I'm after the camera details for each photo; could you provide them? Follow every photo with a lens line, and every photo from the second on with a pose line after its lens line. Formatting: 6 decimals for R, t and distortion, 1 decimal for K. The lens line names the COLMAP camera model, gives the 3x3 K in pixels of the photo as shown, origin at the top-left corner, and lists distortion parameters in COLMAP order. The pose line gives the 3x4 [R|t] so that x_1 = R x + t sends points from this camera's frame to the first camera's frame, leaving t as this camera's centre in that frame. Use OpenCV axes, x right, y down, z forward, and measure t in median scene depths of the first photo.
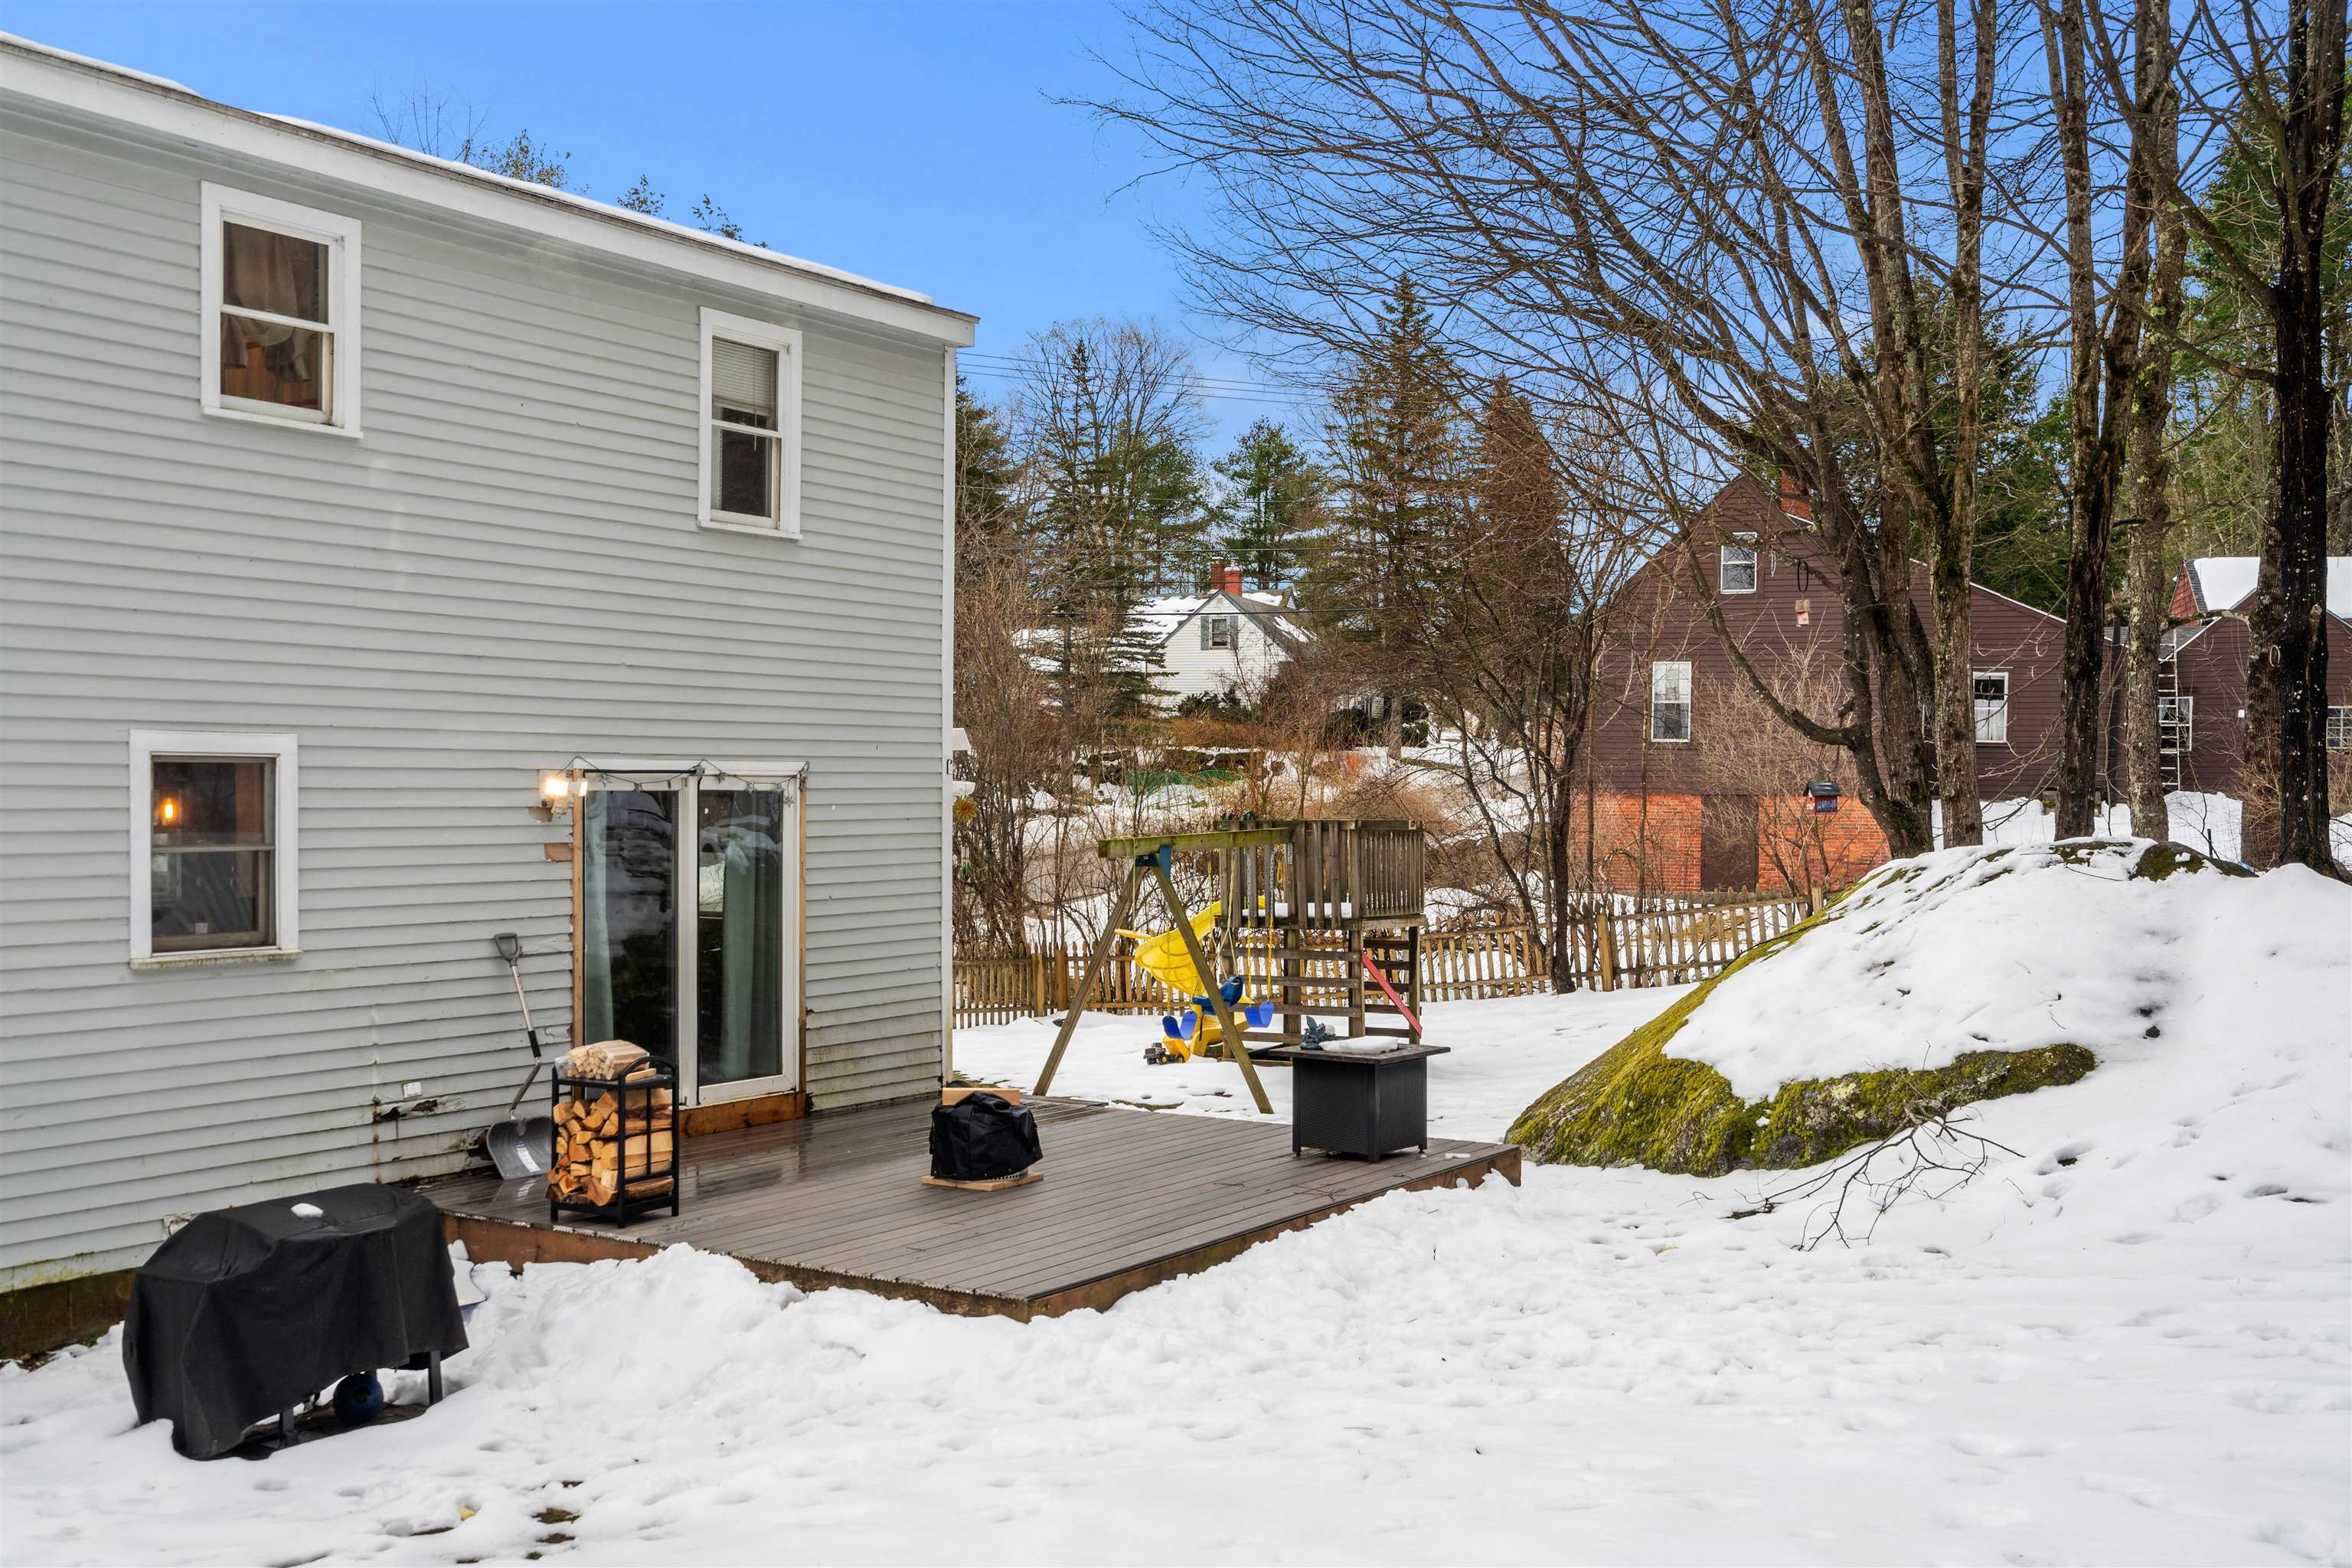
lens RADIAL K [[2357.7, 0, 1190.2], [0, 2357.7, 830.3], [0, 0, 1]] dist [0.001416, 0.012685]
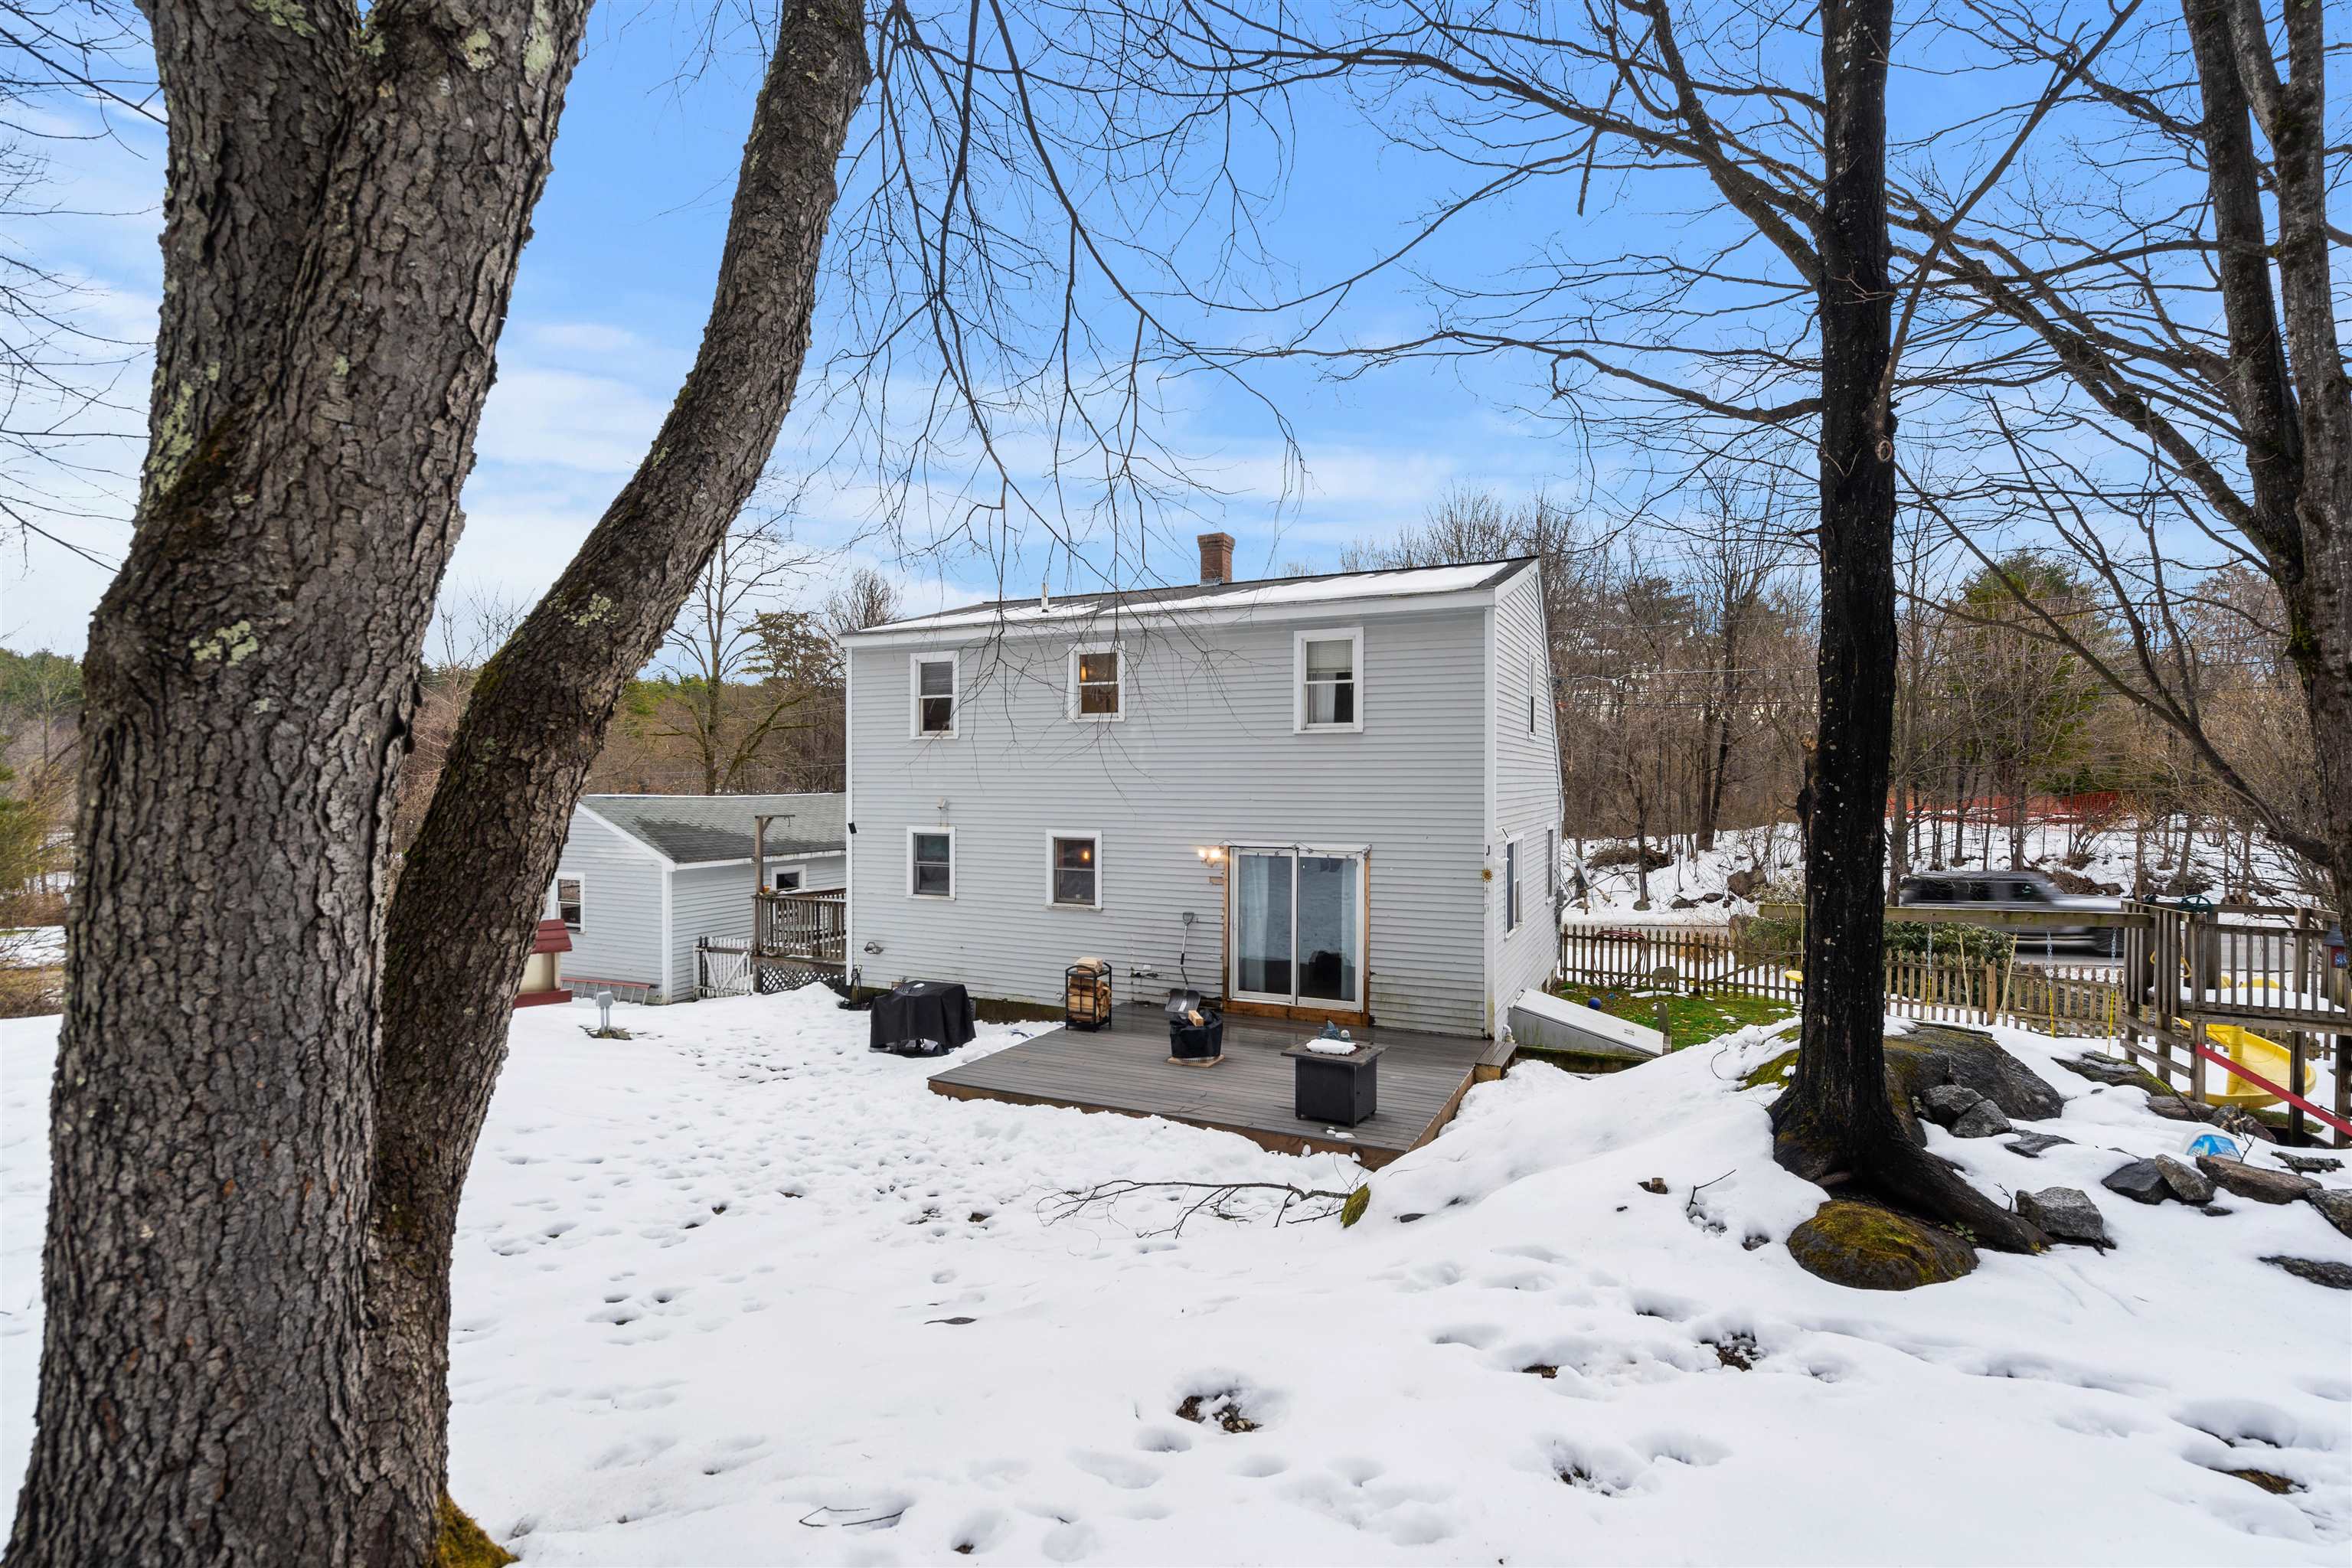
lens RADIAL K [[1074.7, 0, 1176.0], [0, 1074.7, 784.0], [0, 0, 1]] dist [-0.002001, -0.000173]
pose [[0.119545, -0.005018, -0.992816, 0.759833], [-0.022715, 0.999712, -0.007788, -0.074594], [0.992569, 0.023483, 0.119396, 0.793713]]
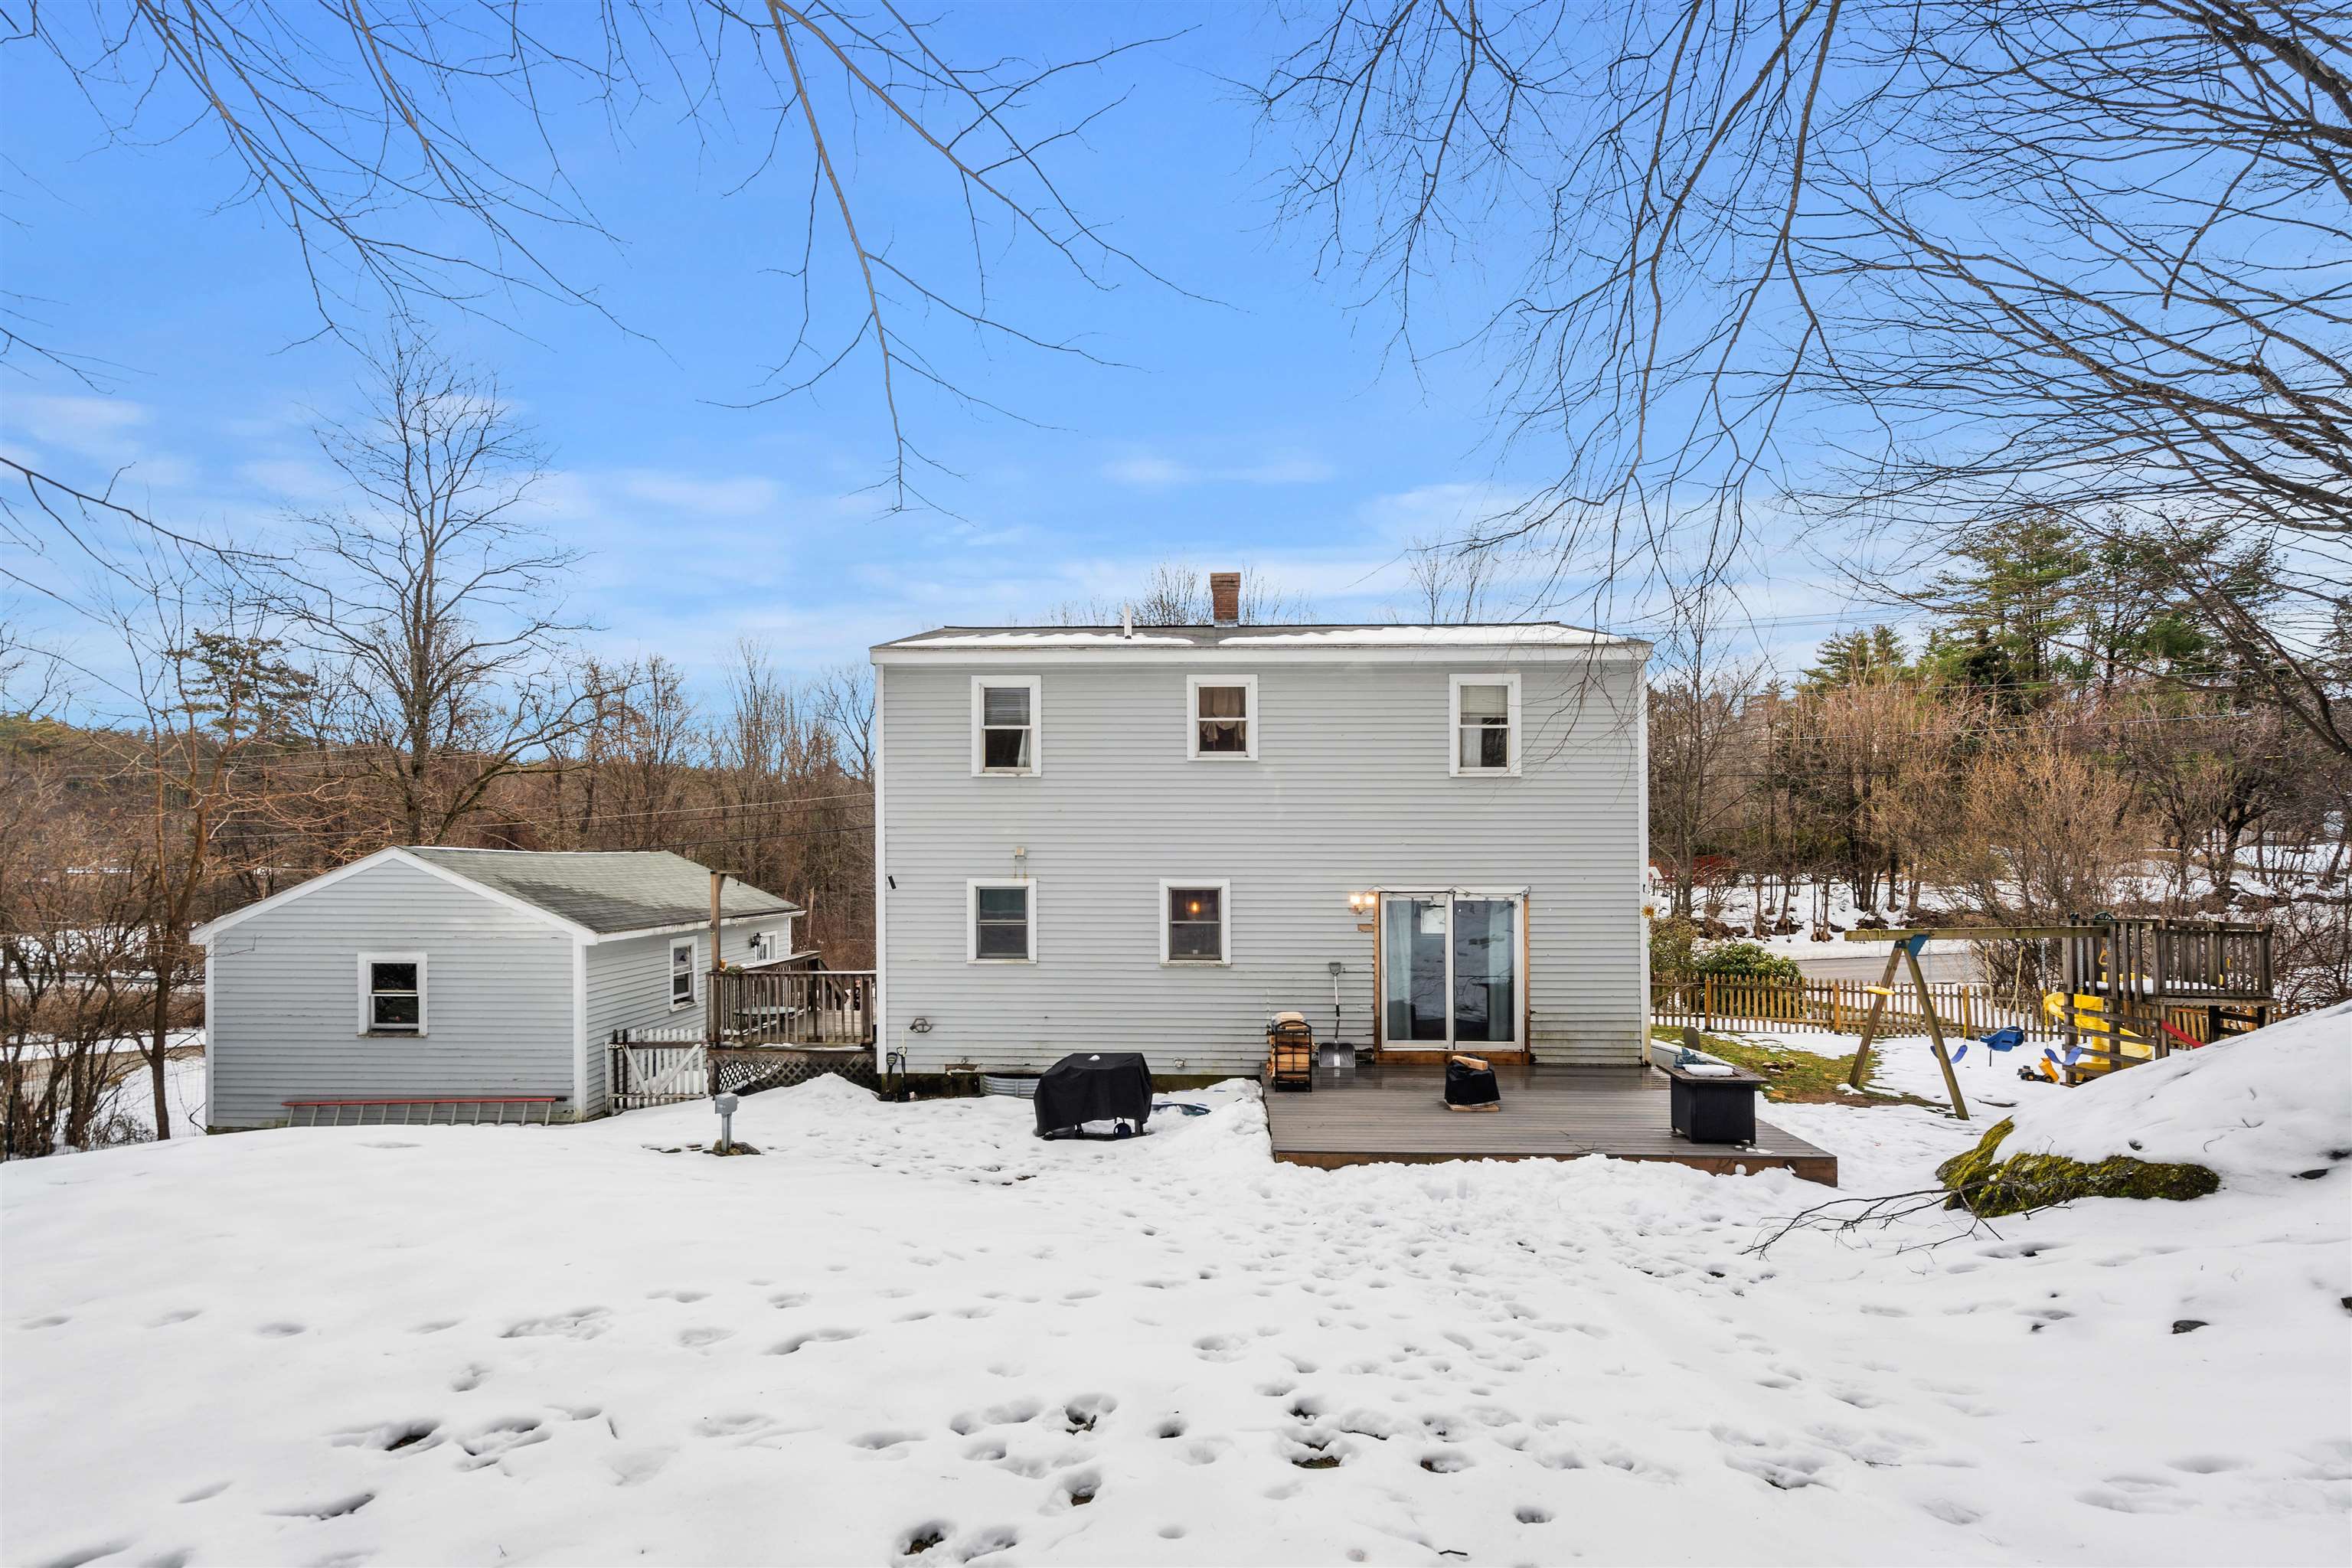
lens RADIAL K [[1098.3, 0, 1166.4], [0, 1098.3, 850.1], [0, 0, 1]] dist [0.000096, 0.000650]
pose [[0.495651, -0.014881, -0.868394, 0.534302], [-0.015312, 0.999548, -0.025868, -0.033812], [0.868387, 0.026119, 0.495199, 0.293137]]
